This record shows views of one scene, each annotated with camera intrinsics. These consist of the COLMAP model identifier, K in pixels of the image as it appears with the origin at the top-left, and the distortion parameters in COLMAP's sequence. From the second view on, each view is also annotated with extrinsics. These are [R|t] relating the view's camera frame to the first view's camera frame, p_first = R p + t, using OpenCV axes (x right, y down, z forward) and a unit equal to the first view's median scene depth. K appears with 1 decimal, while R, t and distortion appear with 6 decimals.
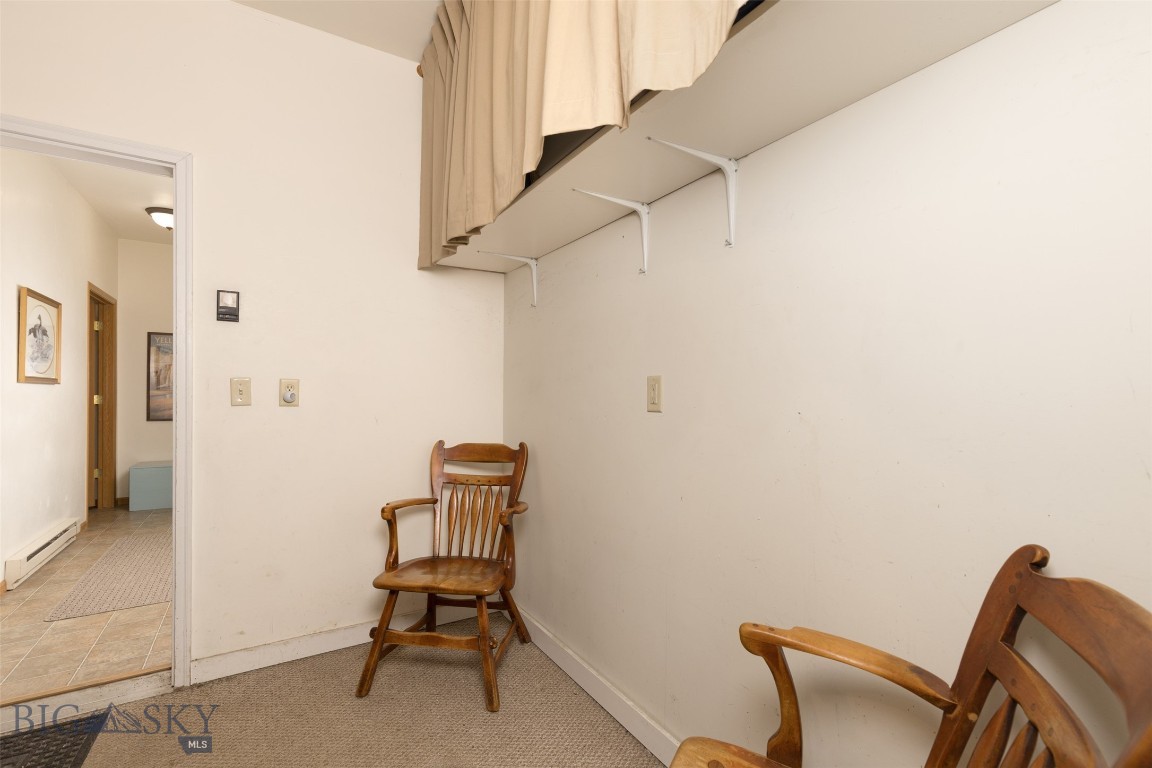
lens RADIAL K [[528.4, 0, 577.8], [0, 528.4, 390.8], [0, 0, 1]] dist [0.005654, -0.000103]
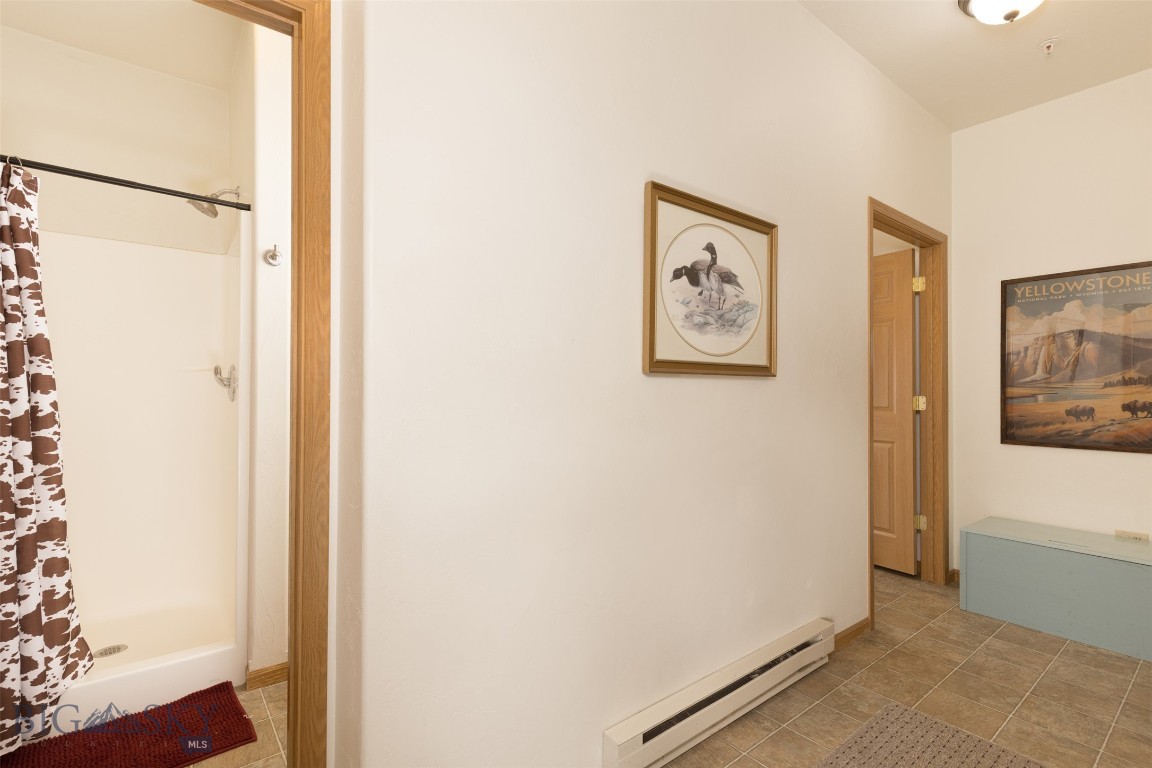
lens RADIAL K [[528.4, 0, 578.5], [0, 528.4, 389.7], [0, 0, 1]] dist [0.005654, -0.000103]
pose [[0.113783, -0.008563, -0.993469, -0.505192], [0.008963, 0.999931, -0.007592, 0.003386], [0.993465, -0.008041, 0.113852, 0.798938]]
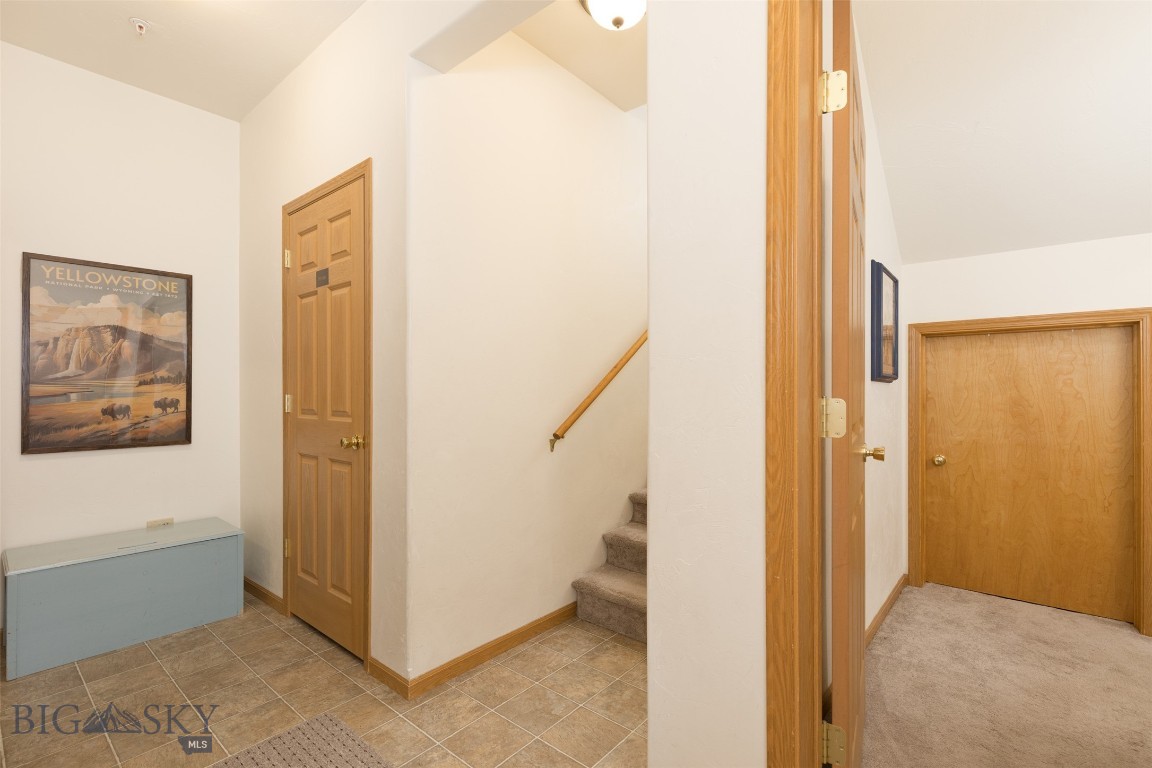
lens RADIAL K [[528.4, 0, 583.0], [0, 528.4, 389.0], [0, 0, 1]] dist [0.005654, -0.000103]
pose [[0.948830, -0.007217, 0.315704, -0.716485], [0.004747, 0.999952, 0.008593, 0.002912], [-0.315750, -0.006654, 0.948819, 0.722810]]
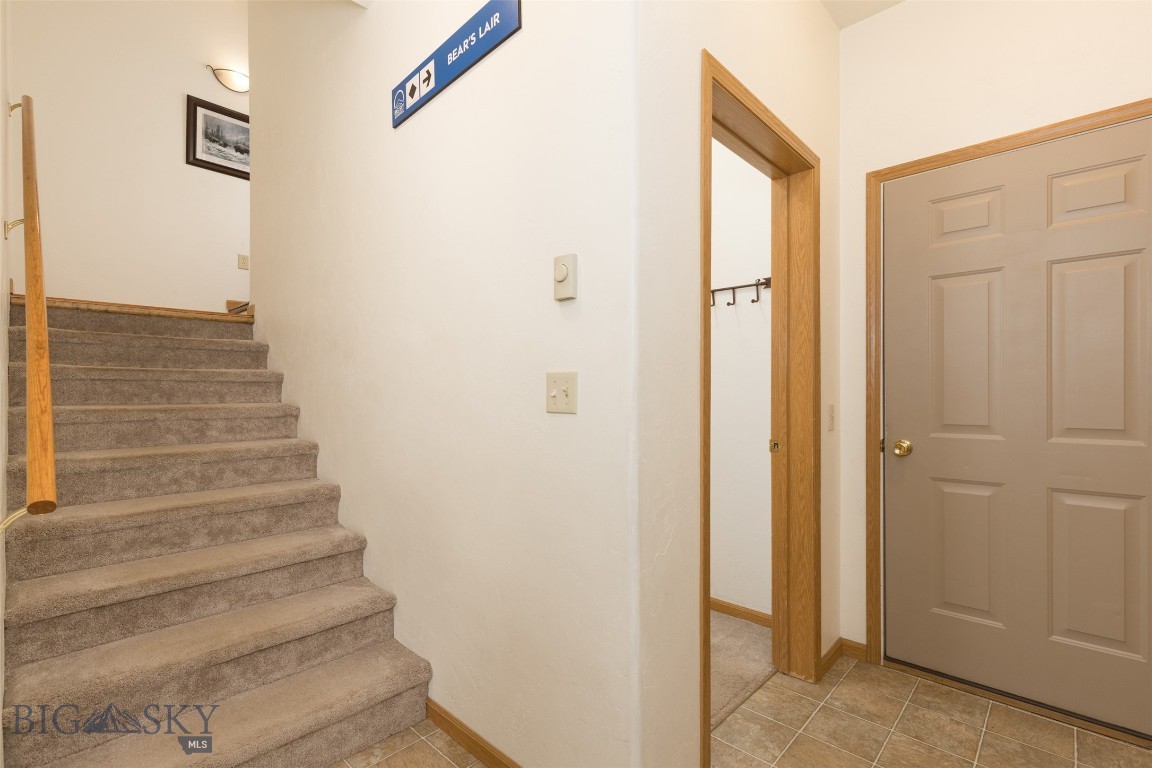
lens RADIAL K [[528.4, 0, 578.9], [0, 528.4, 390.4], [0, 0, 1]] dist [0.005654, -0.000103]
pose [[-0.269229, -0.007366, 0.963048, -1.124602], [-0.006697, 0.999961, 0.005776, -0.001355], [-0.963053, -0.004895, -0.269268, 1.515809]]
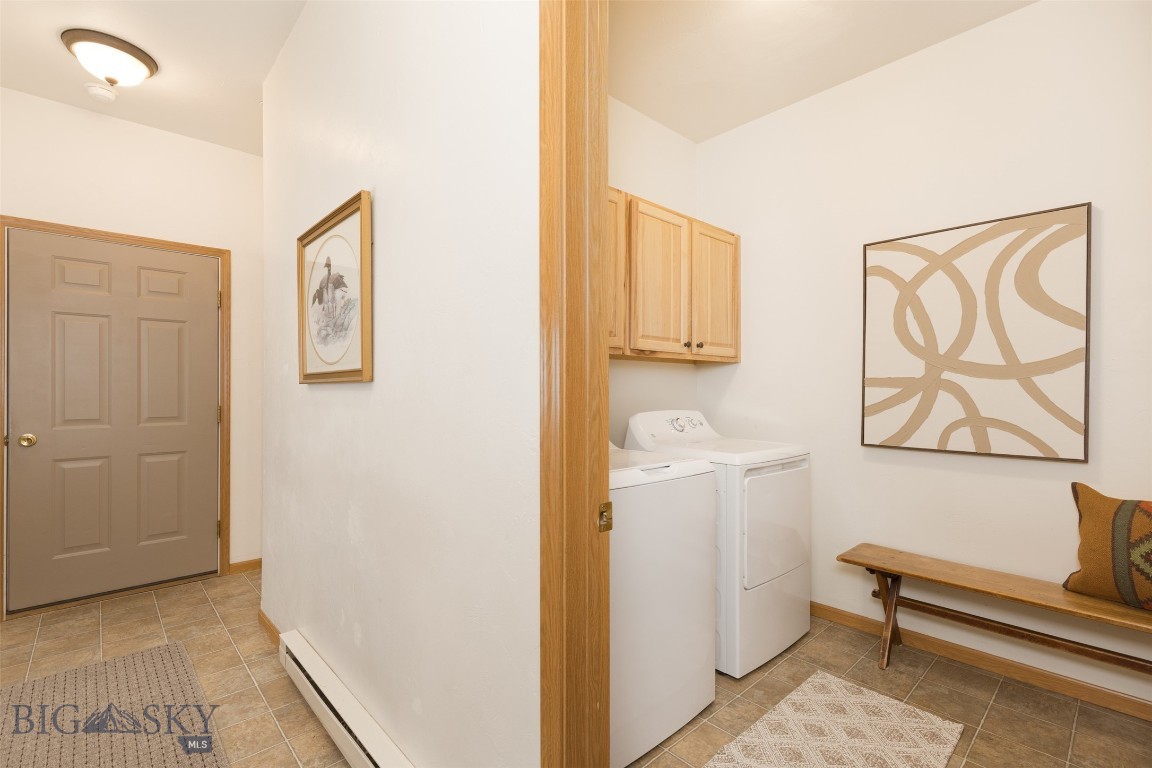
lens RADIAL K [[528.4, 0, 574.7], [0, 528.4, 392.8], [0, 0, 1]] dist [0.005654, -0.000103]
pose [[-0.981537, -0.008165, -0.191096, -1.140507], [-0.006962, 0.999951, -0.006966, -0.001684], [0.191143, -0.005507, -0.981547, 1.556869]]
